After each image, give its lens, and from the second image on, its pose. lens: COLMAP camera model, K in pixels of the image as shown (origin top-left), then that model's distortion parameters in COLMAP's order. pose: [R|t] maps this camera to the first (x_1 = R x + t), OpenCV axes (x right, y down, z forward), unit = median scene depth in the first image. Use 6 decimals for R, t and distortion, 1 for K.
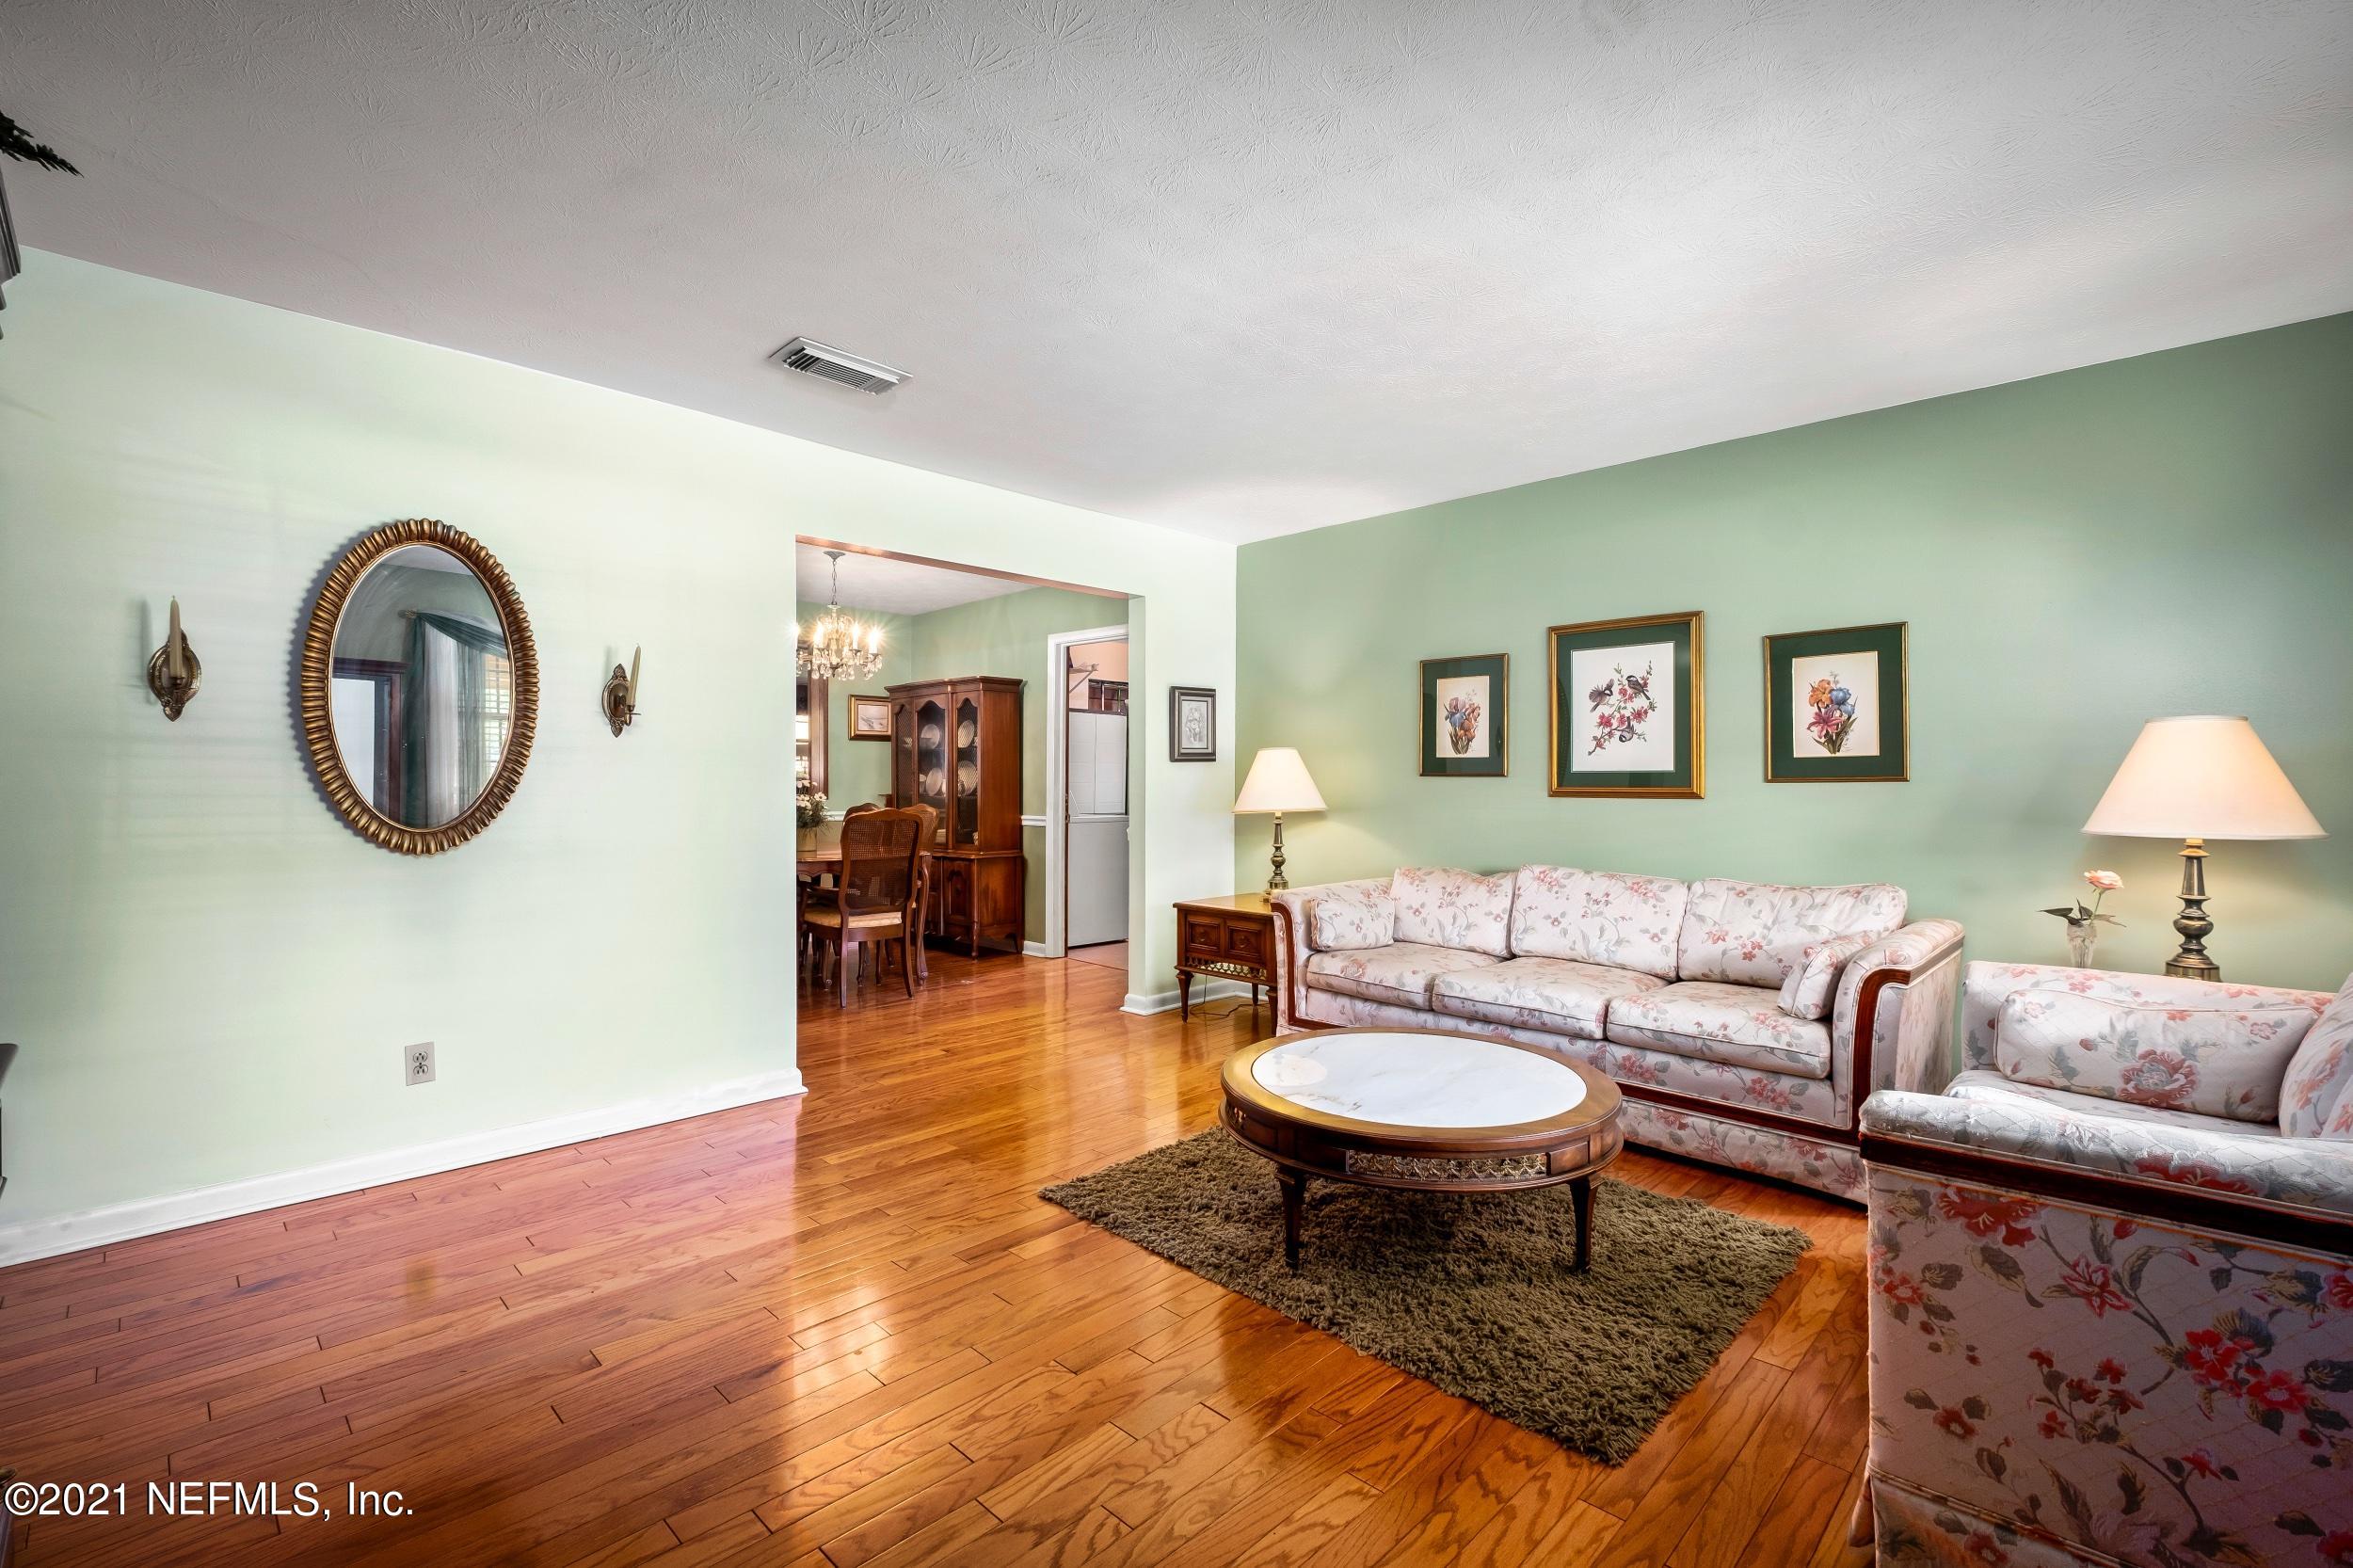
lens RADIAL K [[1021.6, 0, 1174.5], [0, 1021.6, 791.5], [0, 0, 1]] dist [0.000112, 0.000065]
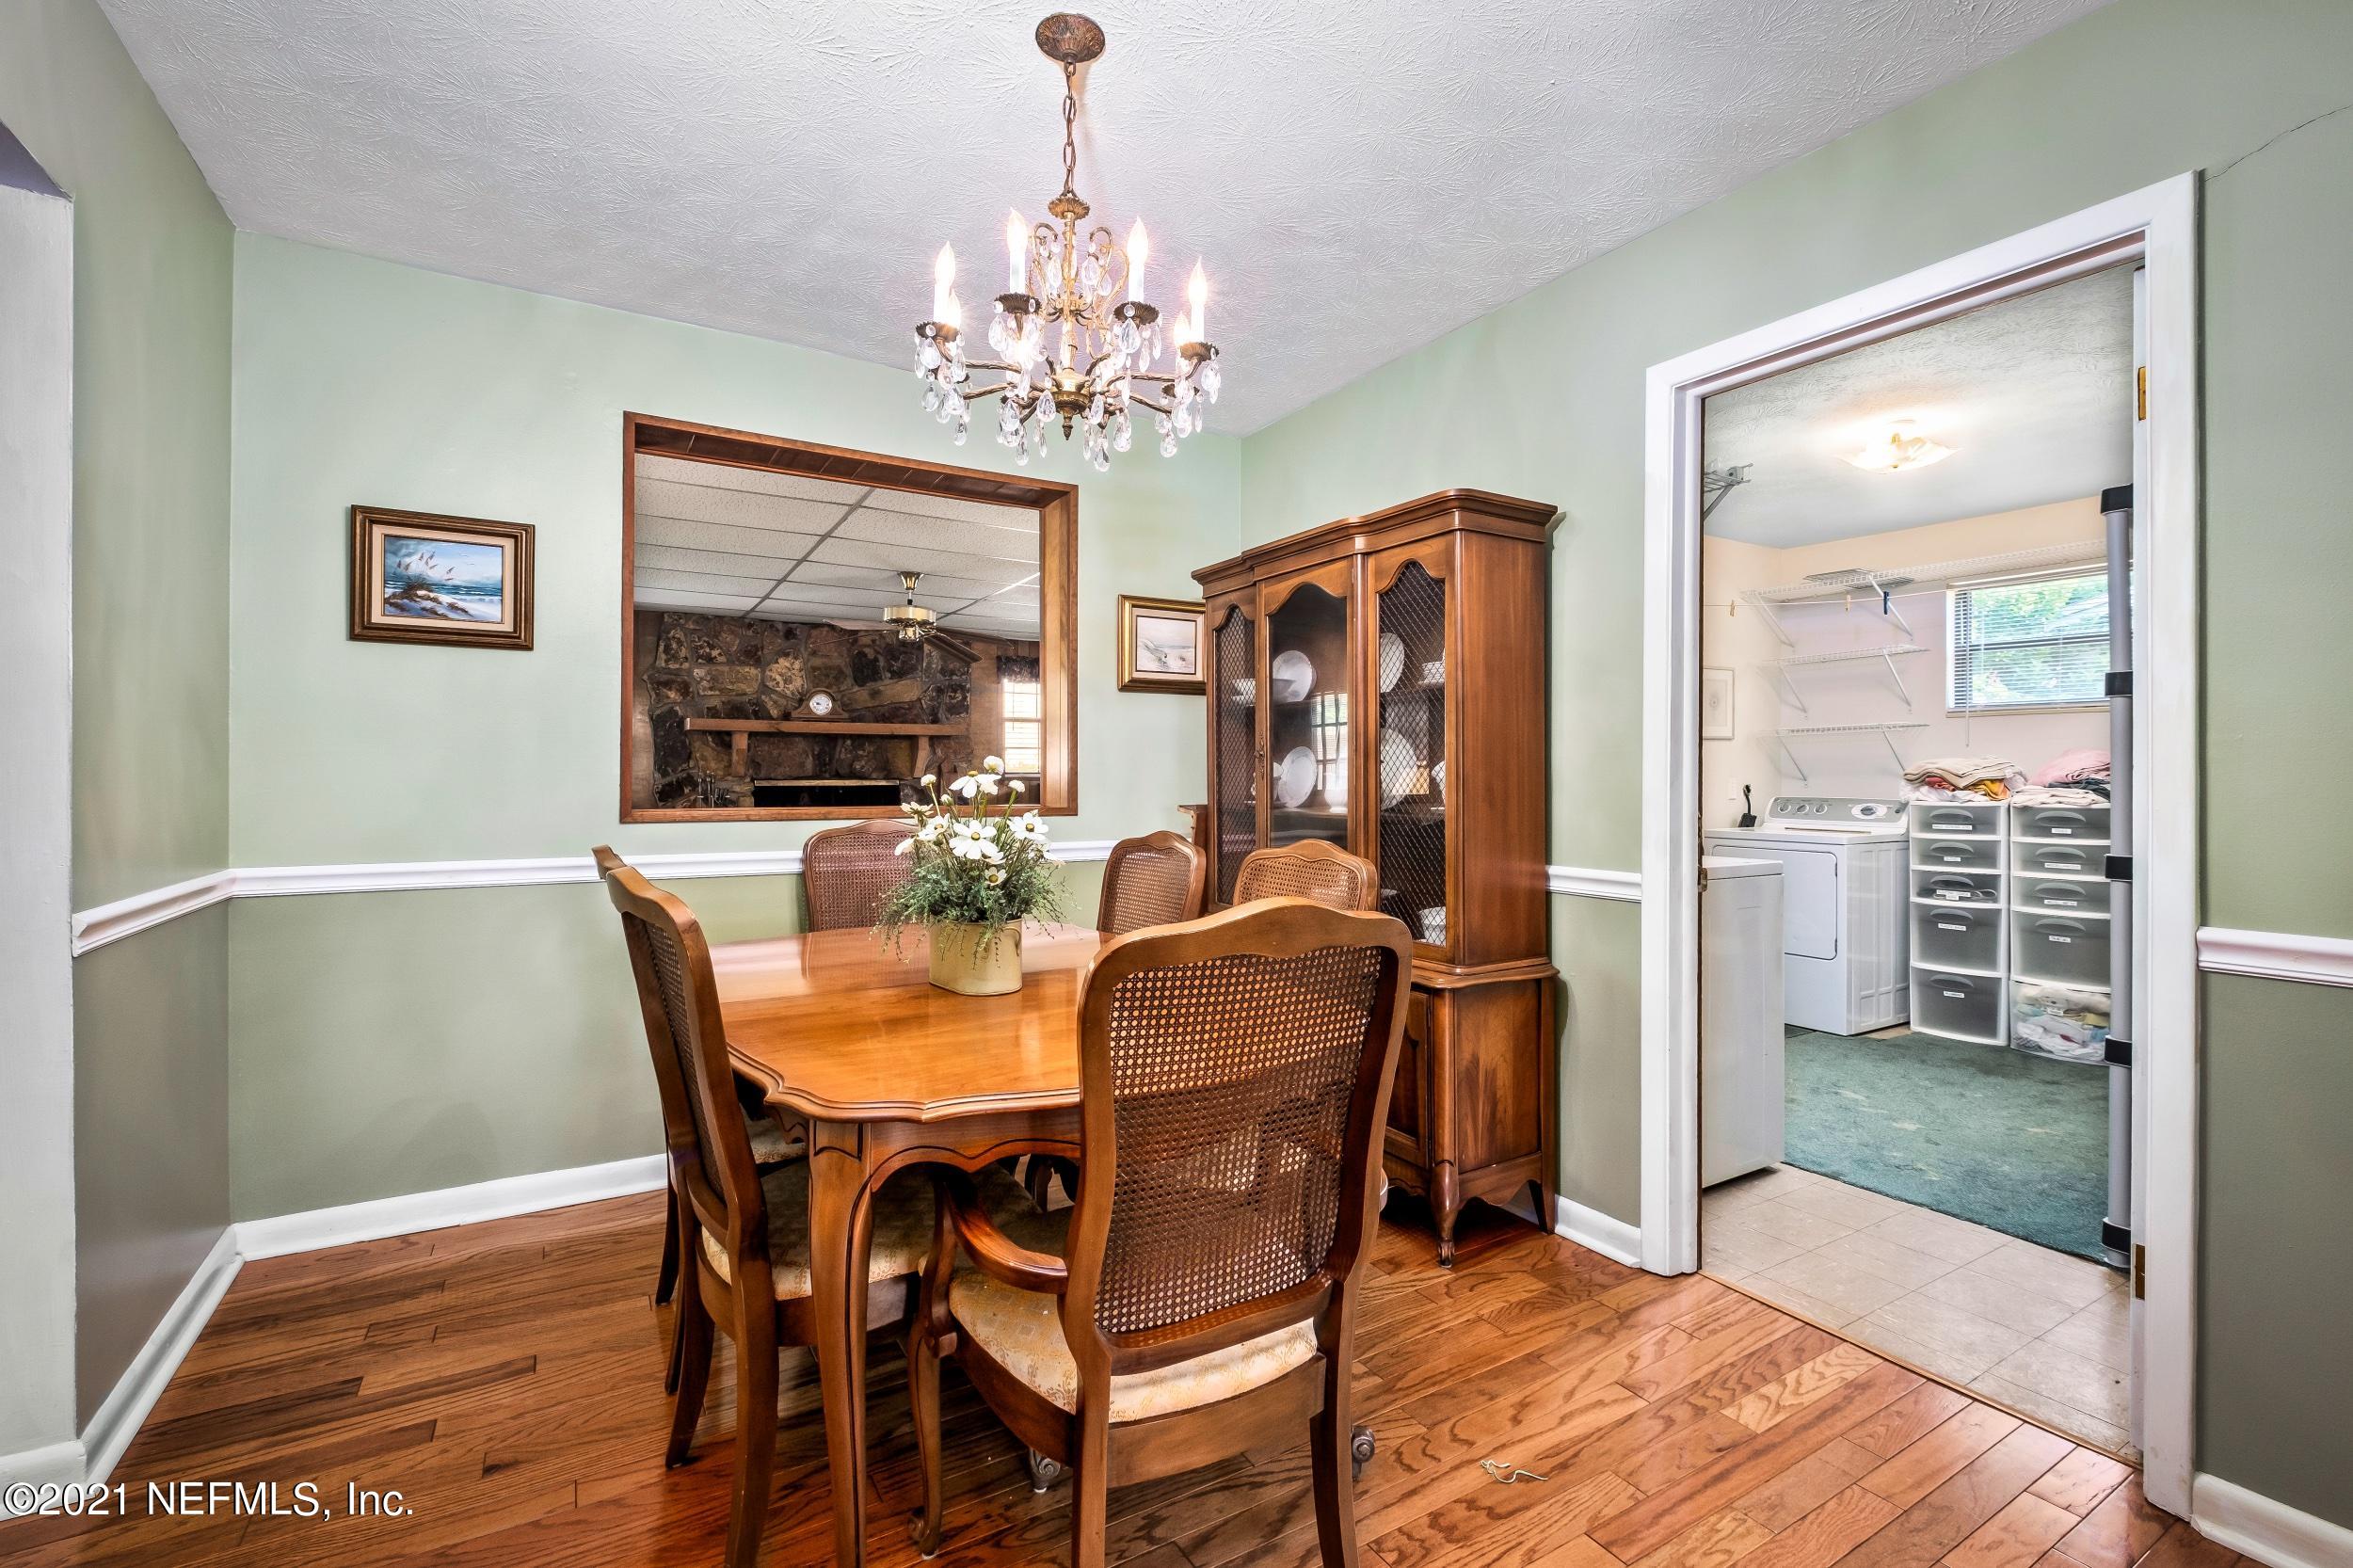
lens RADIAL K [[1042.0, 0, 1185.8], [0, 1042.0, 775.7], [0, 0, 1]] dist [-0.000404, -0.000206]
pose [[0.968542, -0.006950, -0.248755, -0.184340], [0.004200, 0.999924, -0.011584, -0.006023], [0.248817, 0.010174, 0.968497, 0.589019]]
